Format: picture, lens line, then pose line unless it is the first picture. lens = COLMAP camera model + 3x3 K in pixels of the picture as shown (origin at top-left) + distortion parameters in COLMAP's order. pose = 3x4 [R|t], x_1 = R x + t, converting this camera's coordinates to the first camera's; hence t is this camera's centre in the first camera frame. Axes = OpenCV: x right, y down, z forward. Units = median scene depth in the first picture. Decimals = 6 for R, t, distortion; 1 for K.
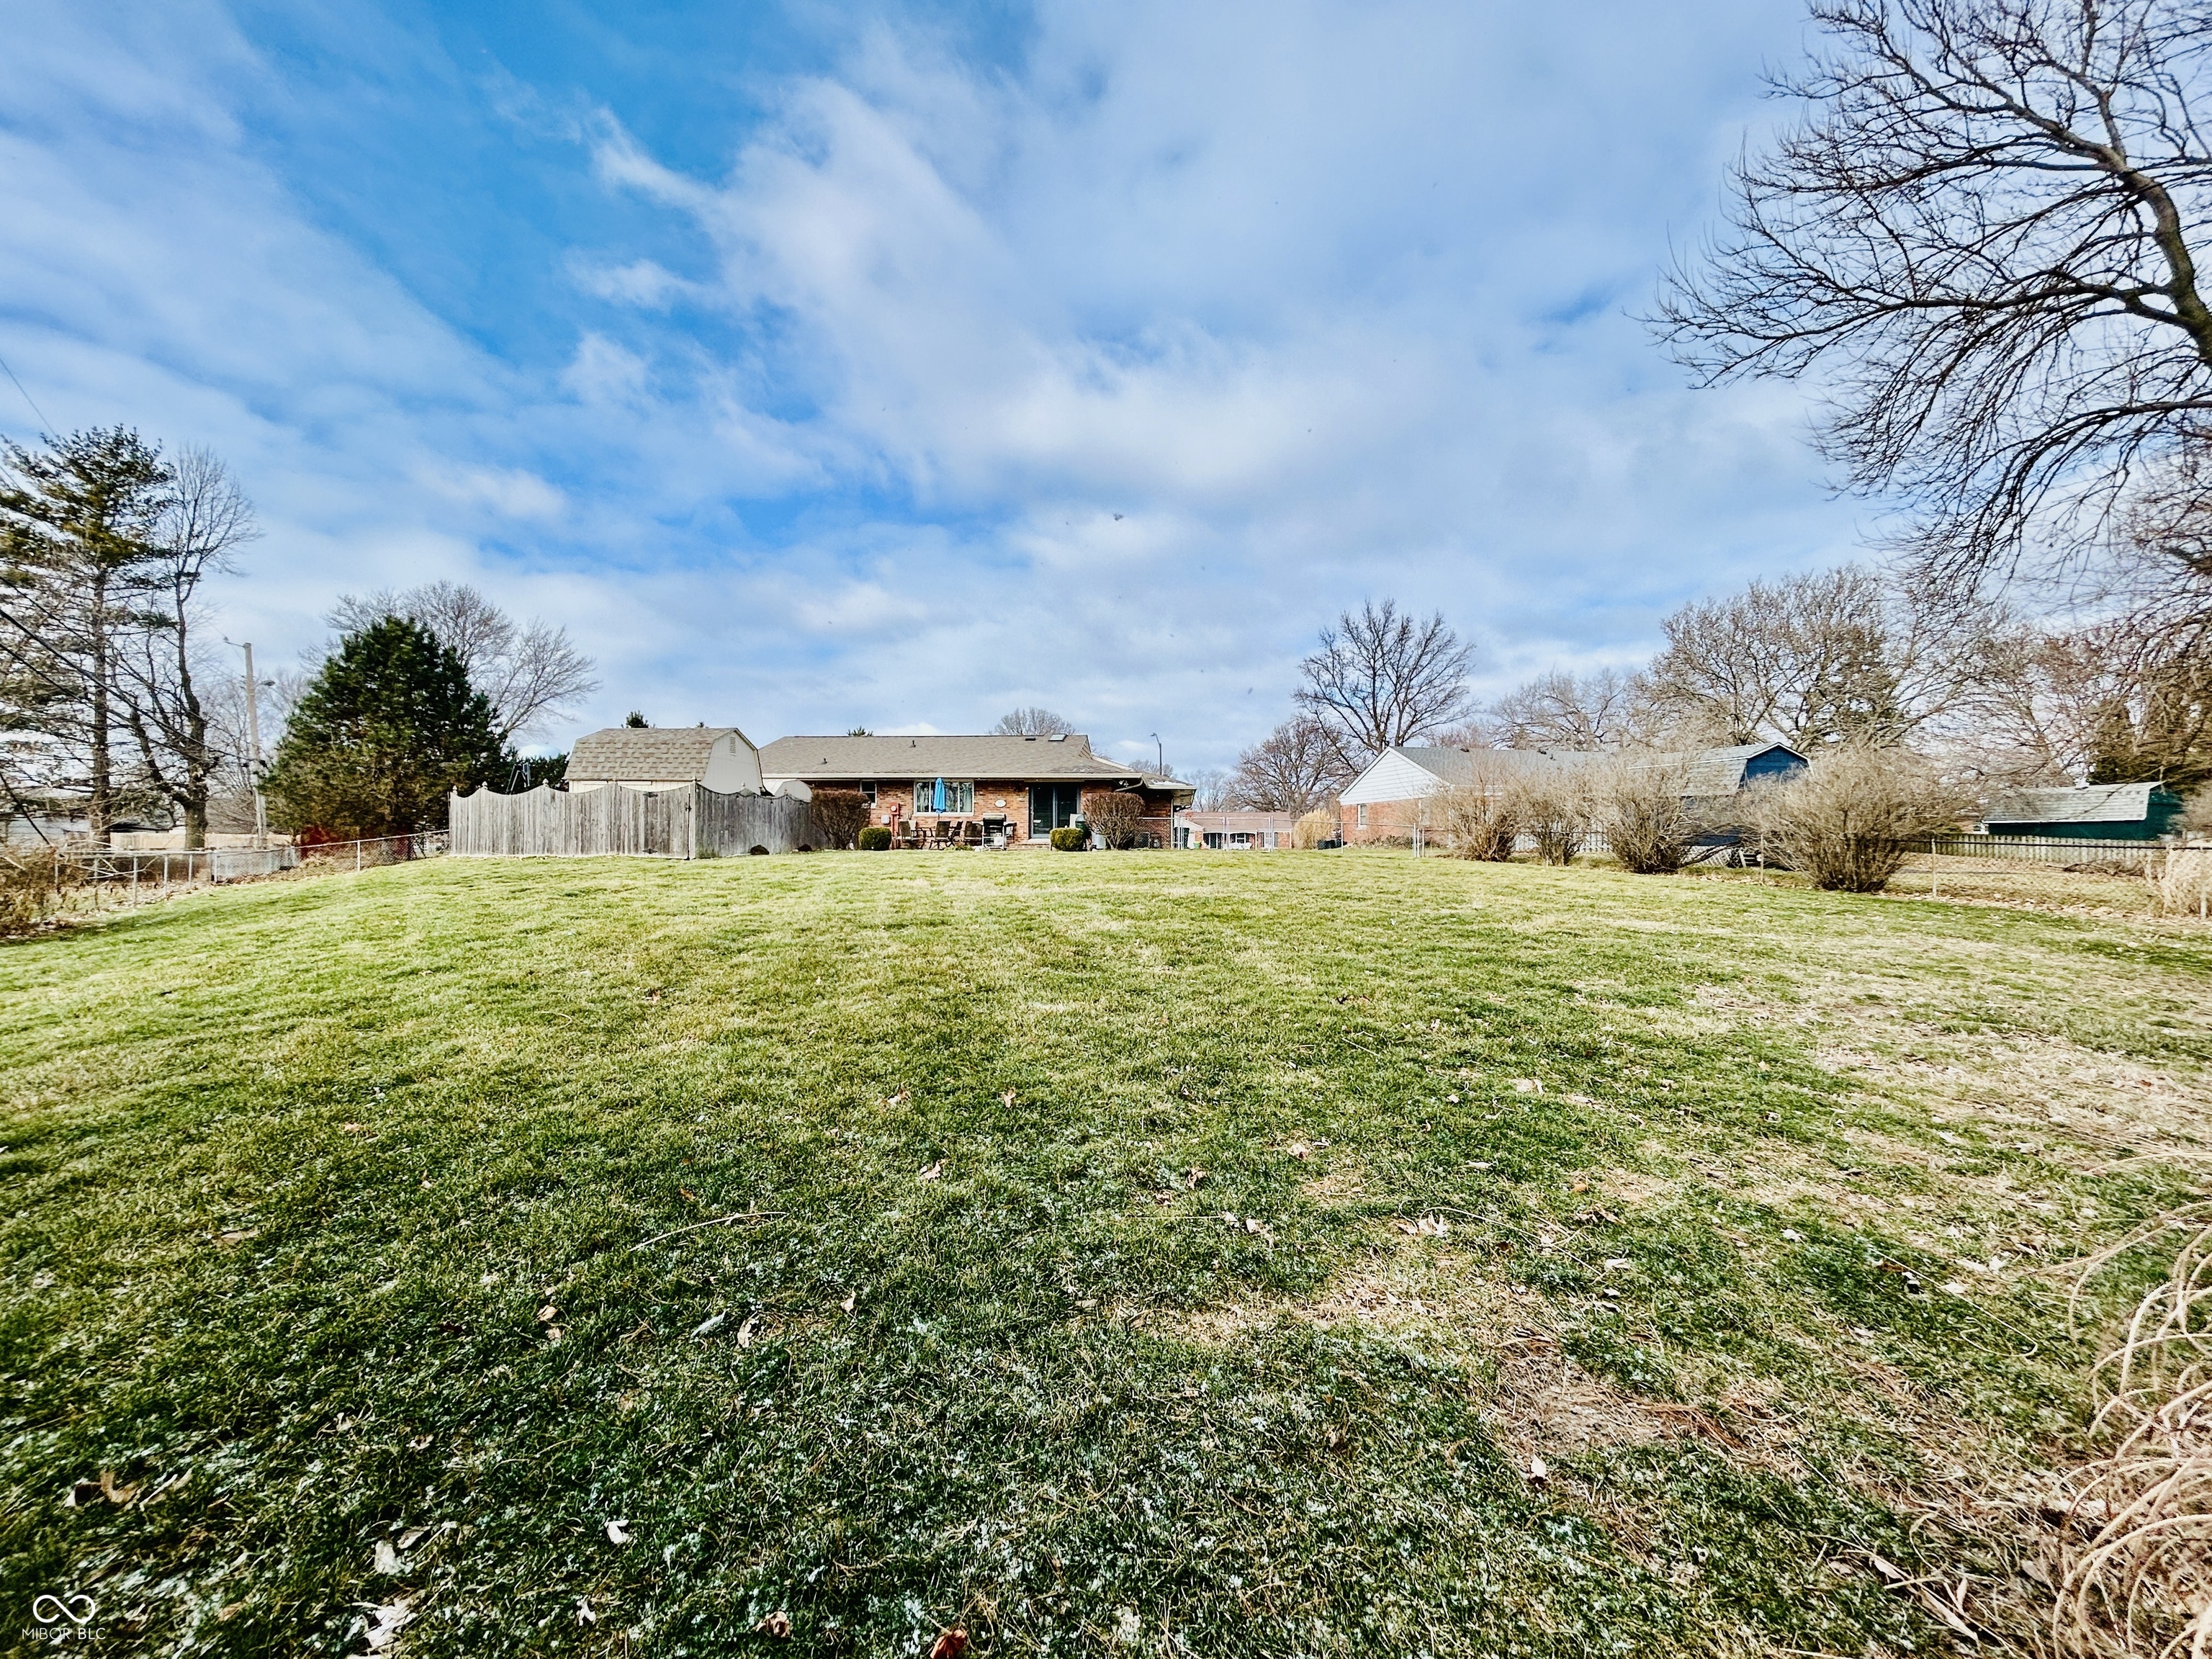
lens RADIAL K [[898.3, 0, 1101.5], [0, 898.3, 819.6], [0, 0, 1]] dist [0.002734, -0.001741]
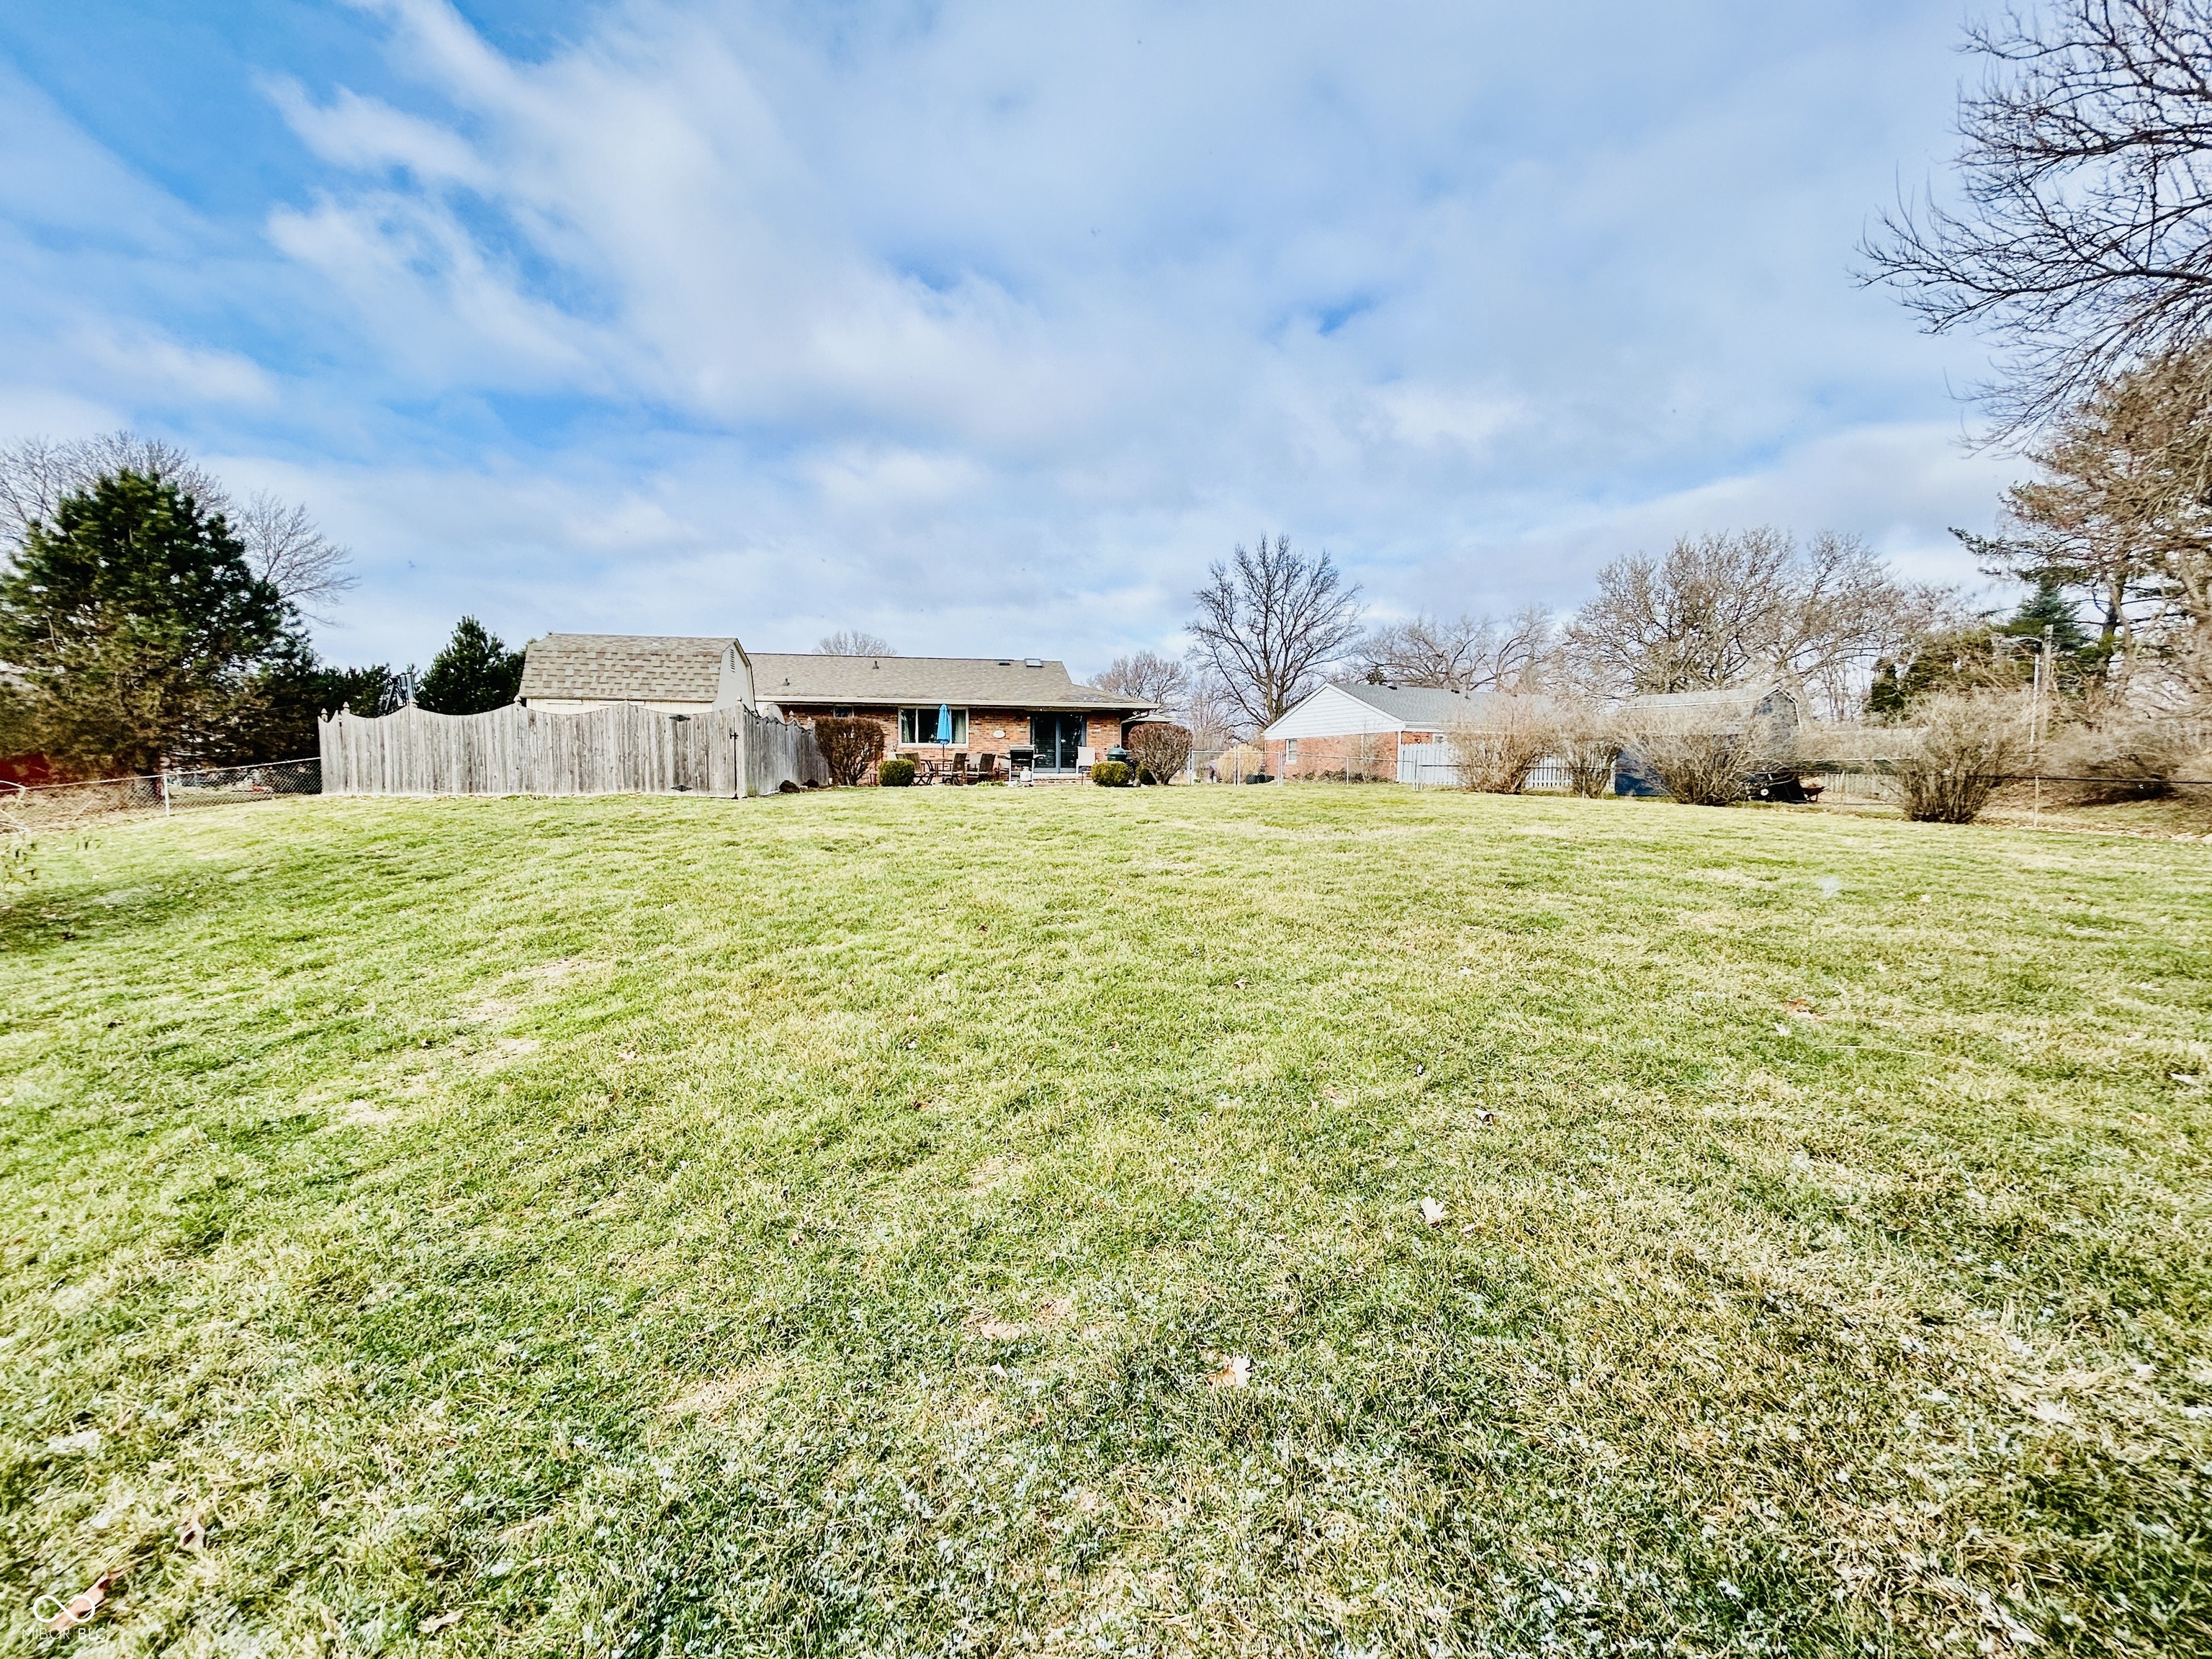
lens RADIAL K [[898.3, 0, 1112.8], [0, 898.3, 822.8], [0, 0, 1]] dist [0.002734, -0.001741]
pose [[0.971416, -0.011338, 0.237111, -0.298340], [-0.007008, 0.997053, 0.076390, 0.001691], [-0.237279, -0.075868, 0.968474, 0.119455]]
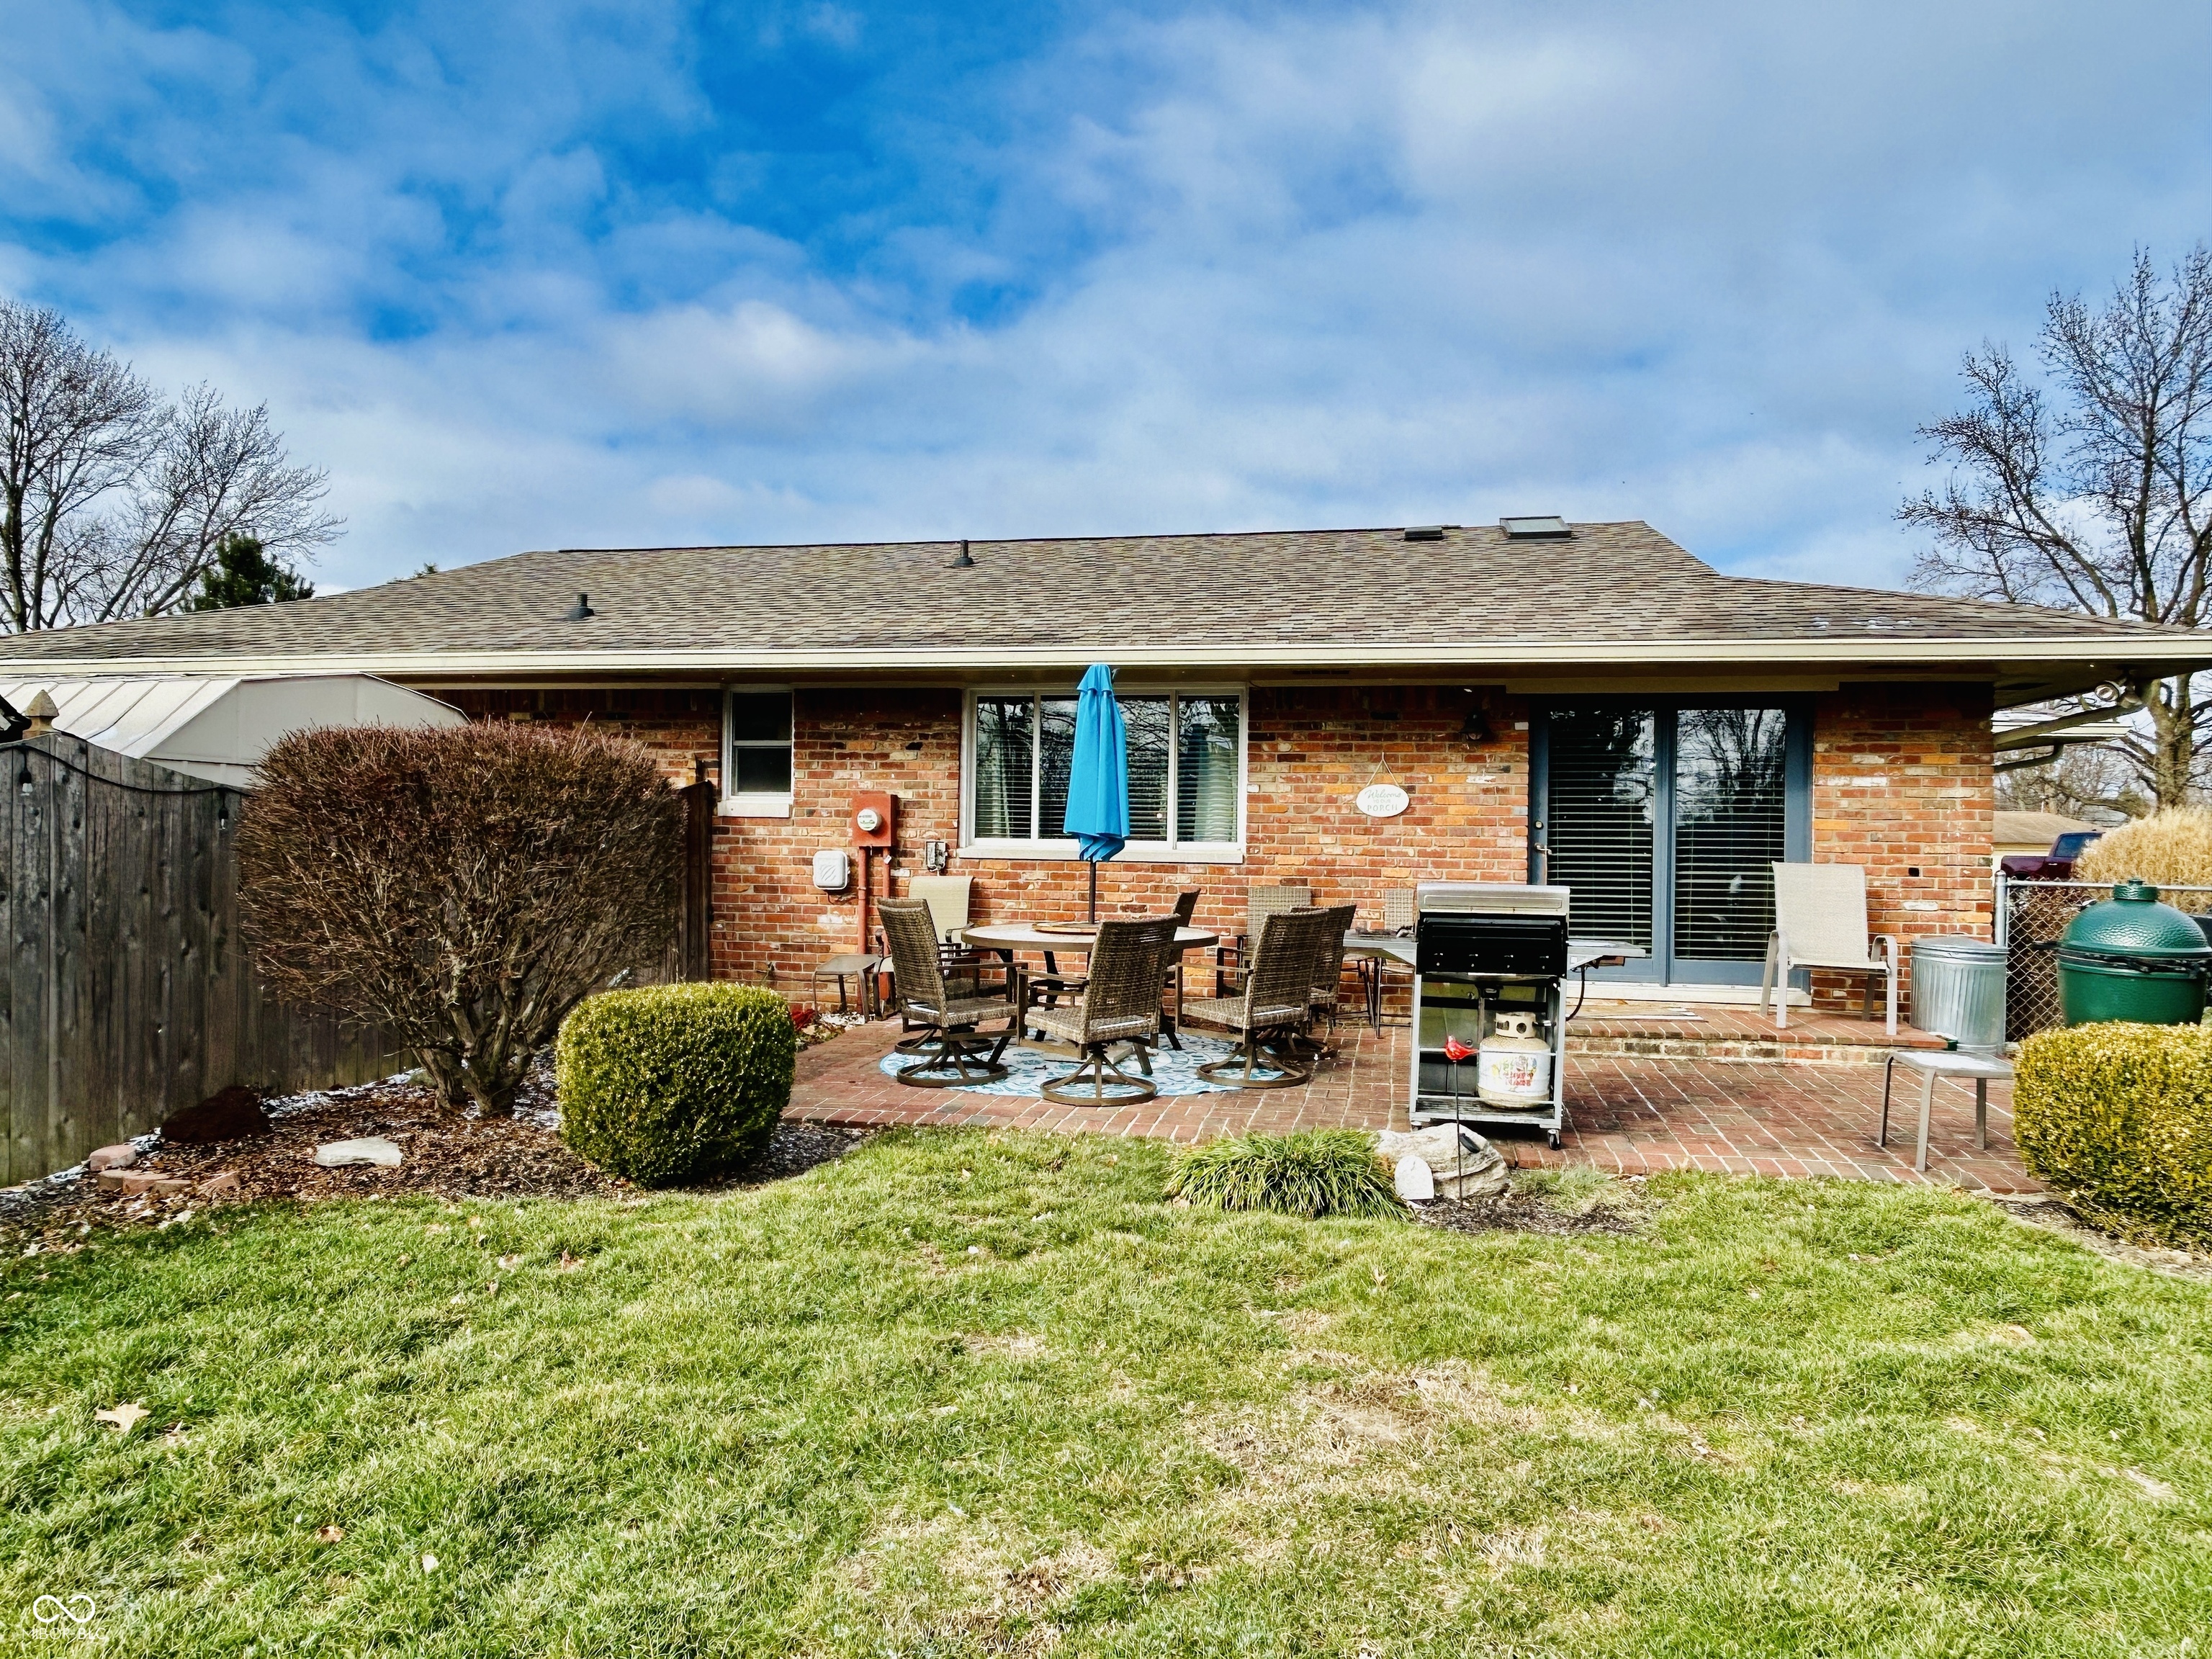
lens RADIAL K [[1429.1, 0, 1089.9], [0, 1429.1, 820.3], [0, 0, 1]] dist [-0.004885, 0.004825]
pose [[0.992044, 0.010665, -0.125442, -0.188833], [-0.008393, 0.999791, 0.018625, -0.026132], [0.125614, -0.017424, 0.991926, 0.923052]]
